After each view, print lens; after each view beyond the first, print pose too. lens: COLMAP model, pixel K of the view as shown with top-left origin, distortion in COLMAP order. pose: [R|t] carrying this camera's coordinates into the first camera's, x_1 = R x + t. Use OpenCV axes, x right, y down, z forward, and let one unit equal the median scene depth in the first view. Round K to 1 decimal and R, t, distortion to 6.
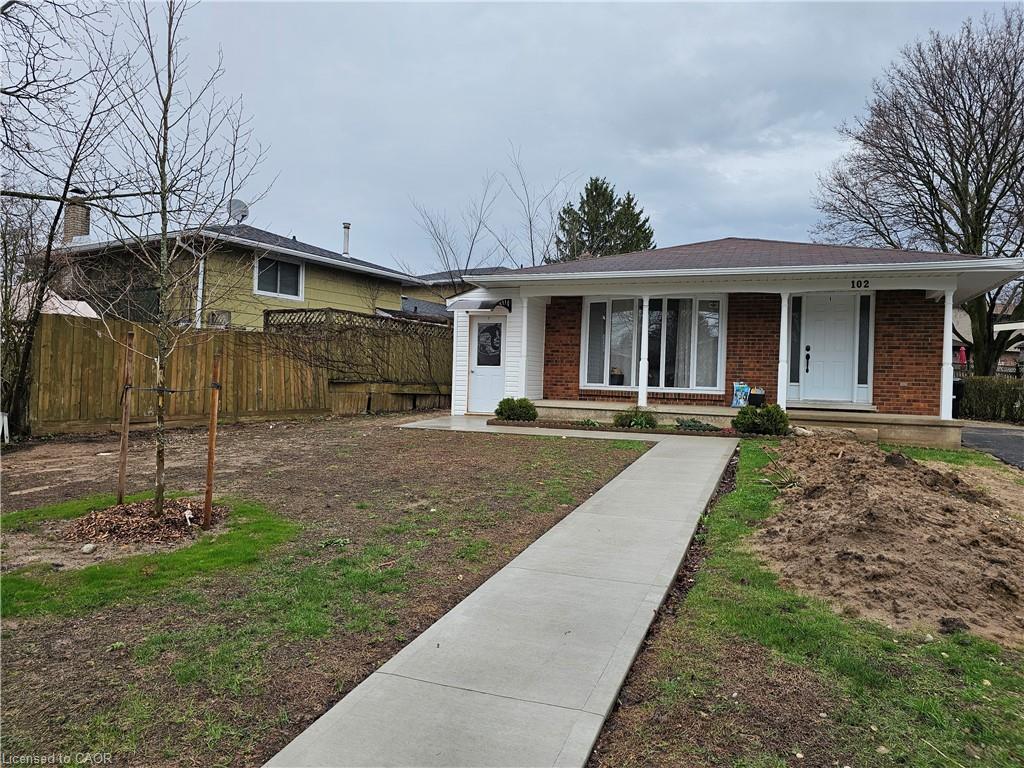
lens RADIAL K [[690.8, 0, 512.0], [0, 690.8, 384.0], [0, 0, 1]] dist [0.089722, -0.101444]
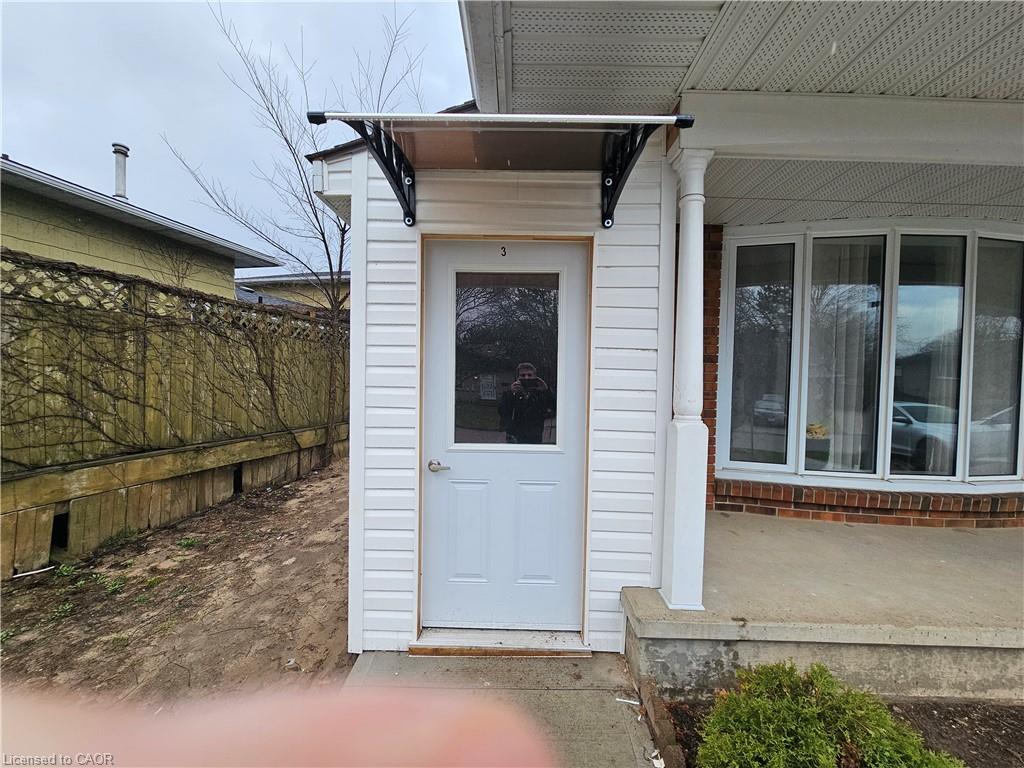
lens RADIAL K [[422.0, 0, 510.4], [0, 422.0, 389.7], [0, 0, 1]] dist [-0.001047, -0.000336]
pose [[0.938425, -0.023536, 0.344679, -0.073122], [0.010459, 0.999155, 0.039749, -0.045220], [-0.345323, -0.033696, 0.937879, 0.740909]]
